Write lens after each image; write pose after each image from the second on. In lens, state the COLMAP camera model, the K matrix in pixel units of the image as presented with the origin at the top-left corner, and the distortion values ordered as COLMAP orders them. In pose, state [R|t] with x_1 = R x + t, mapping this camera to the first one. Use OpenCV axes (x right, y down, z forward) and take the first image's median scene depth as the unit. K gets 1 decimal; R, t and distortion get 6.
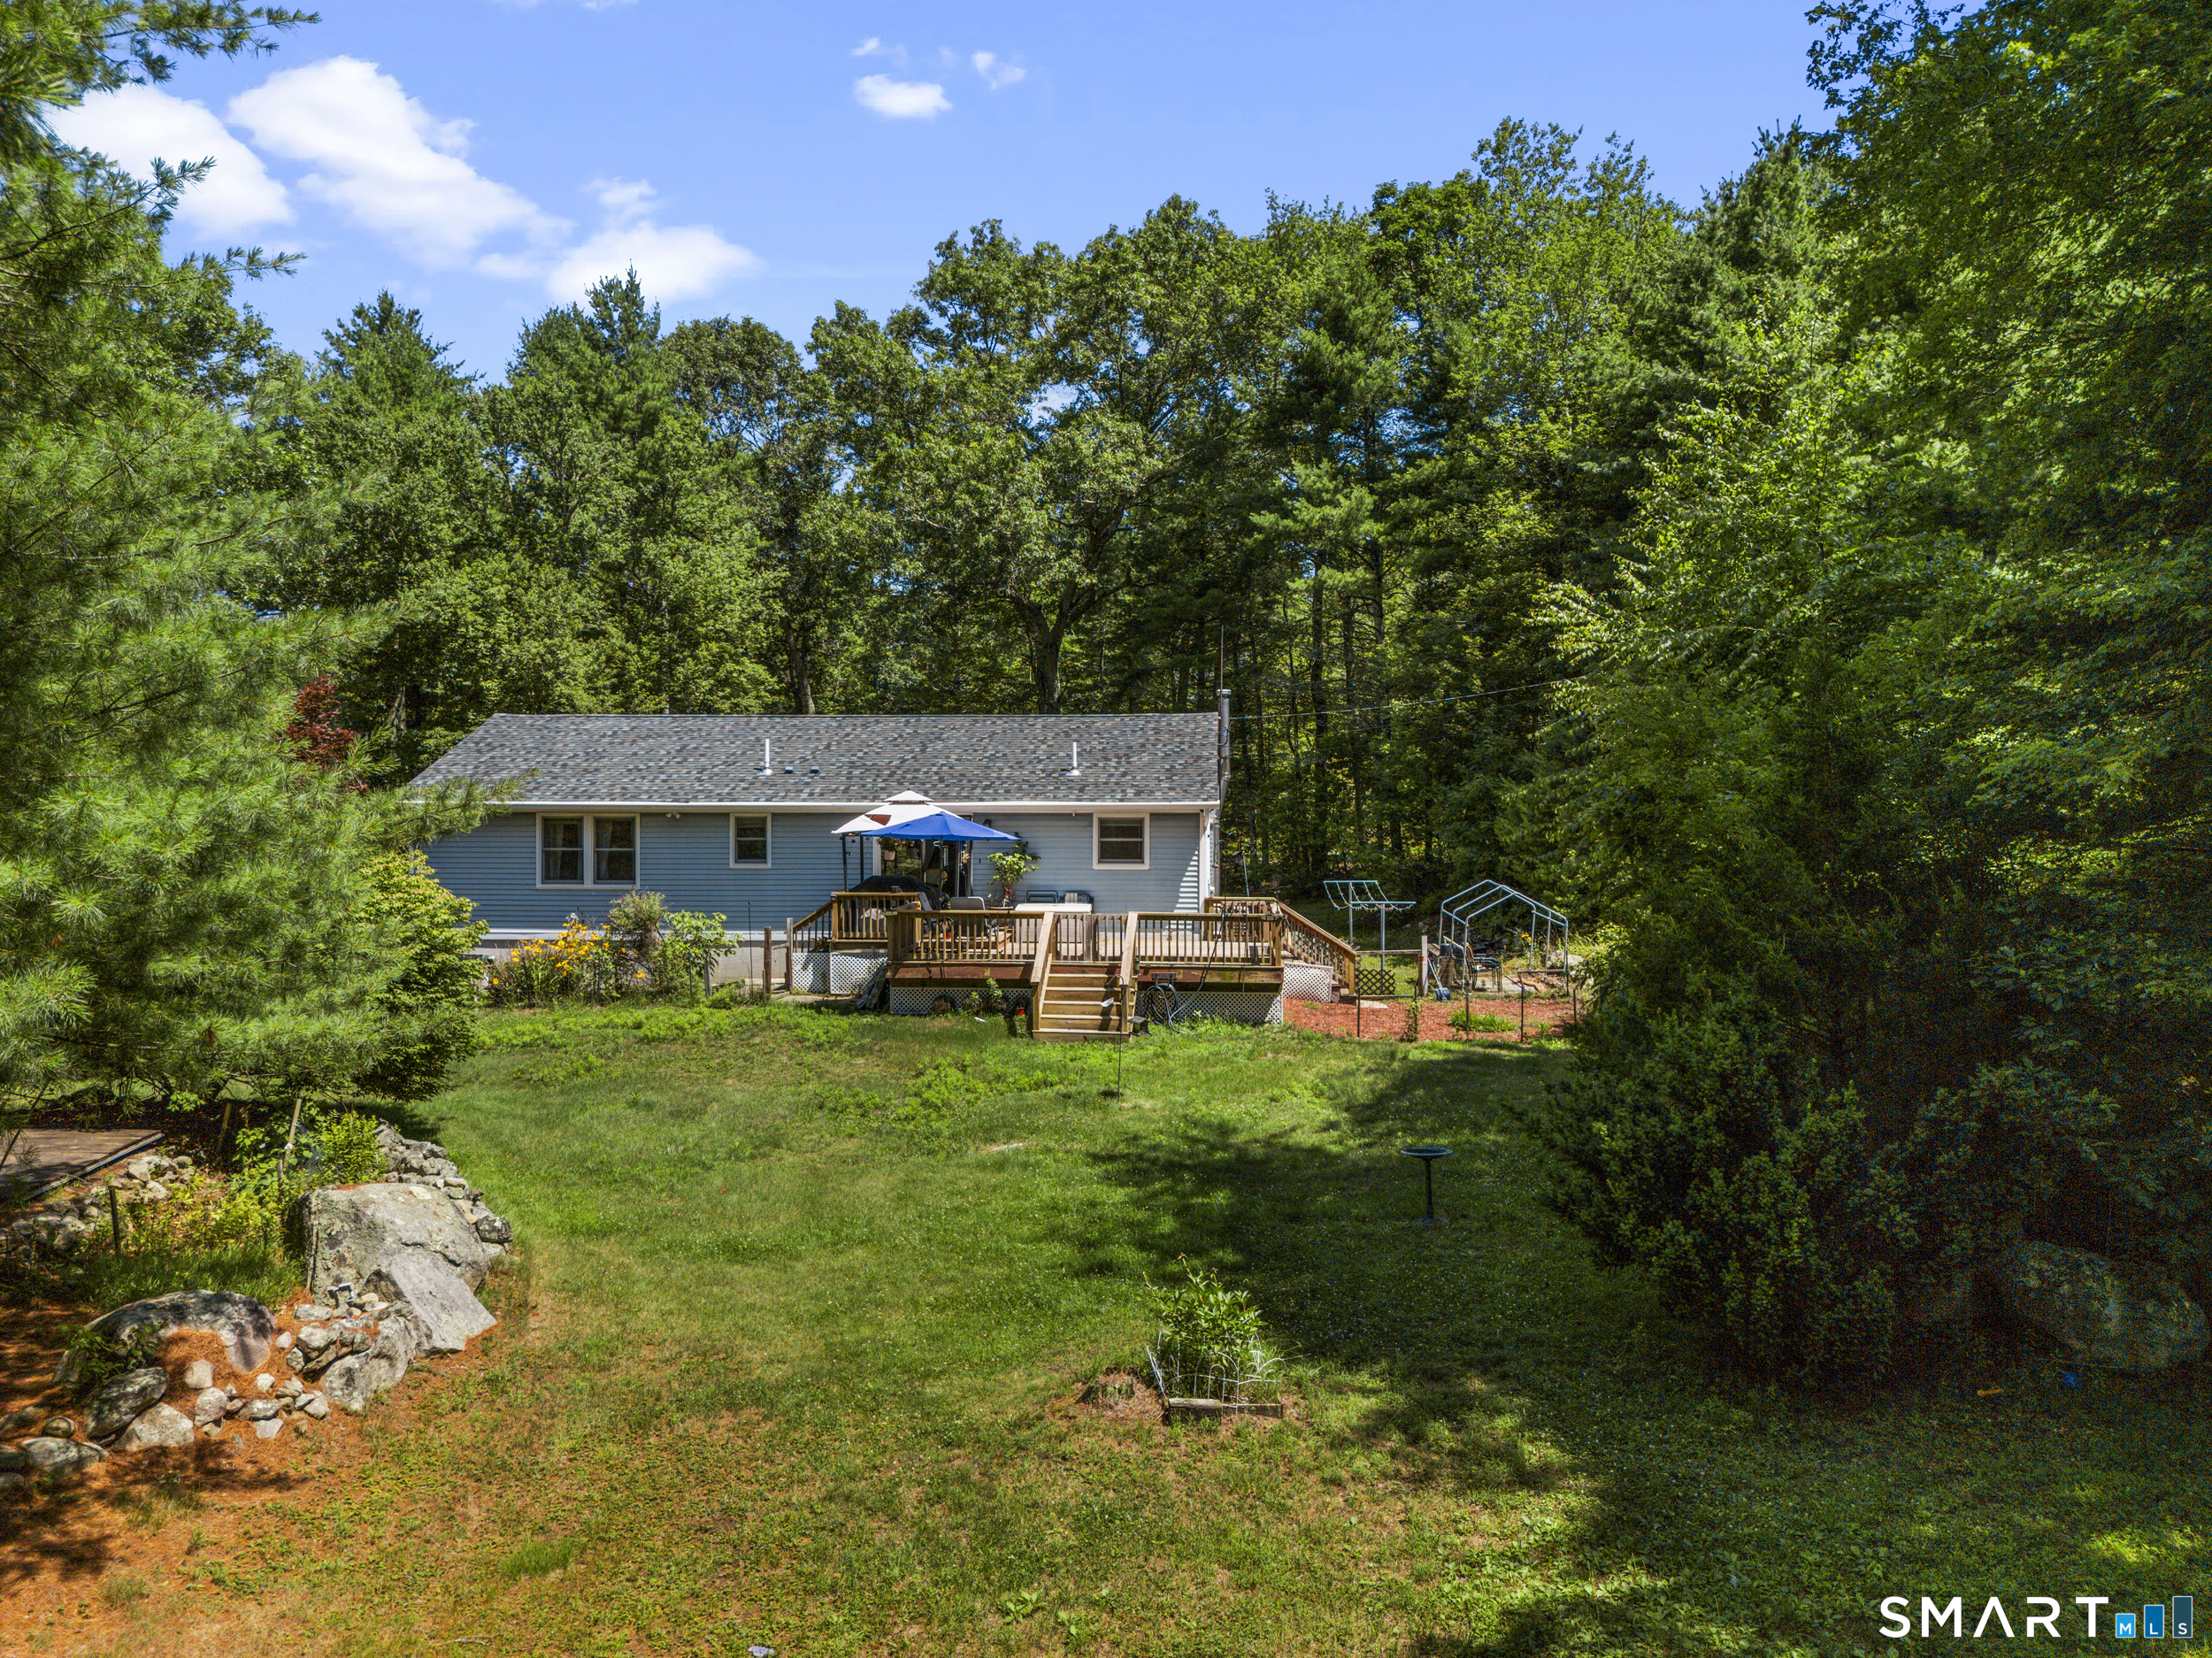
lens RADIAL K [[1640.4, 0, 1106.0], [0, 1640.4, 829.0], [0, 0, 1]] dist [0.128133, -0.185042]
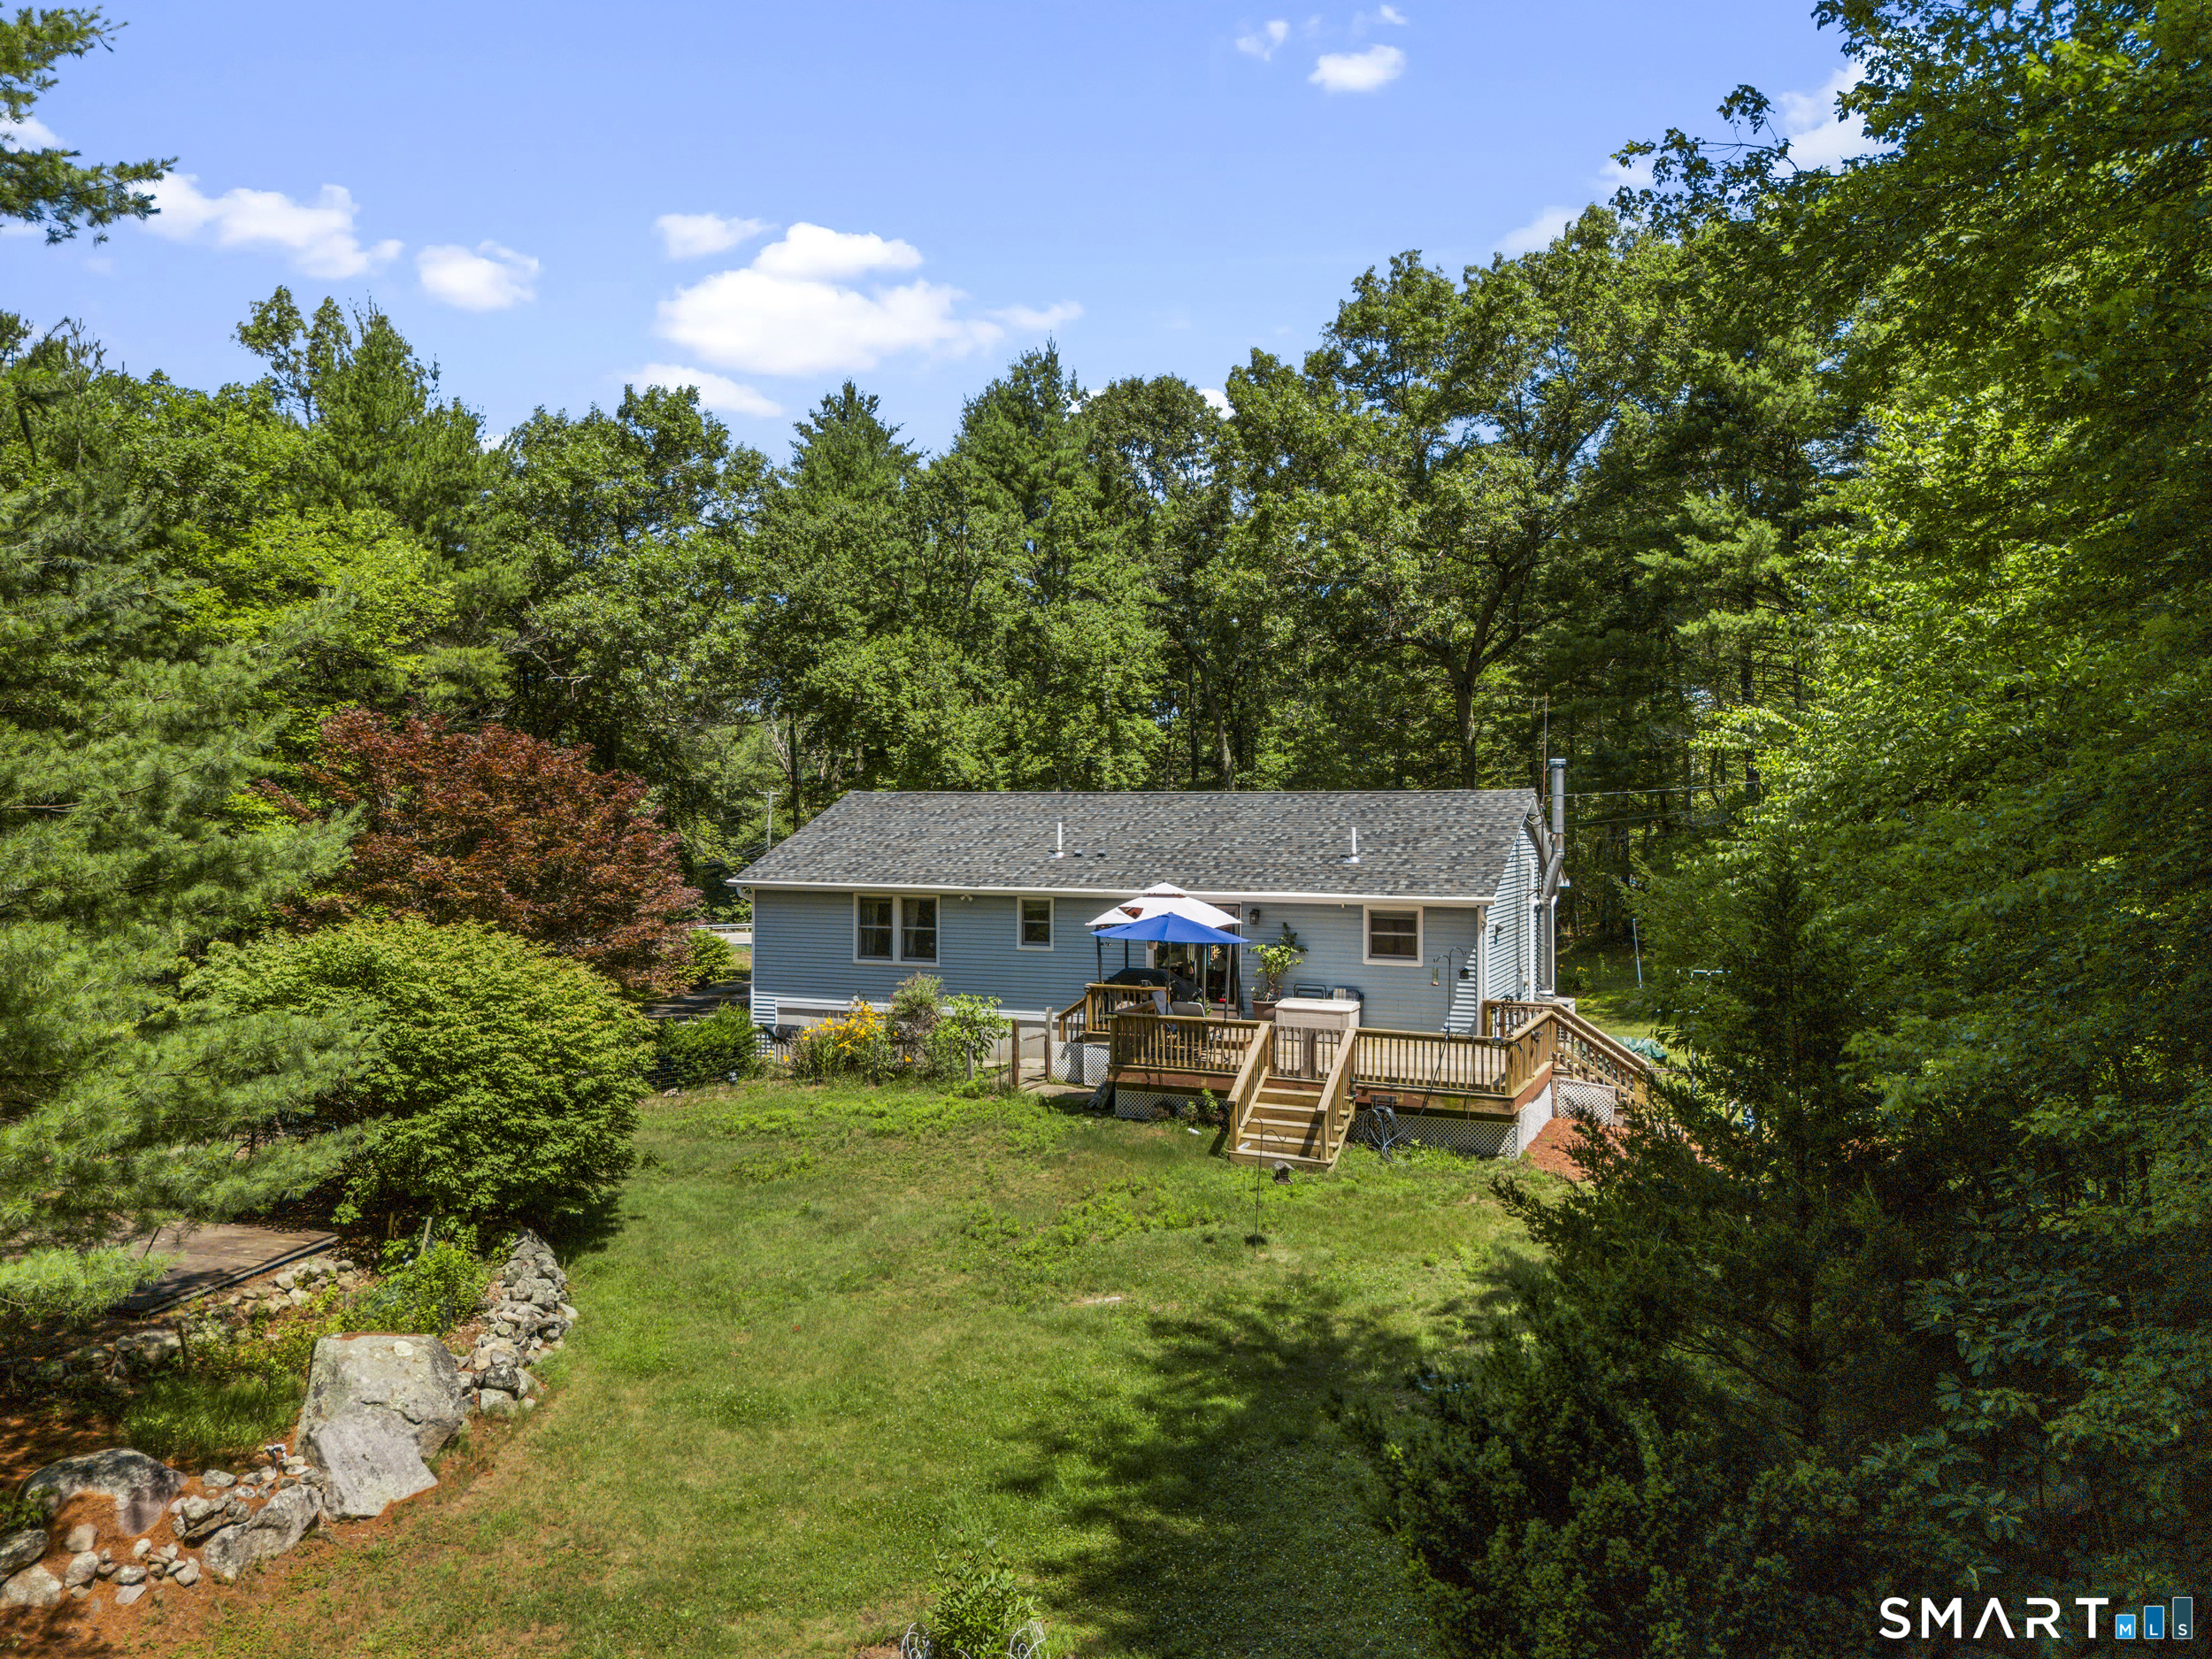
lens RADIAL K [[1647.5, 0, 1106.0], [0, 1647.5, 829.5], [0, 0, 1]] dist [0.119980, -0.121982]
pose [[0.948099, 0.005167, -0.317934, 0.149485], [-0.006443, 0.999975, -0.002964, -0.048189], [0.317911, 0.004859, 0.948108, 0.041607]]
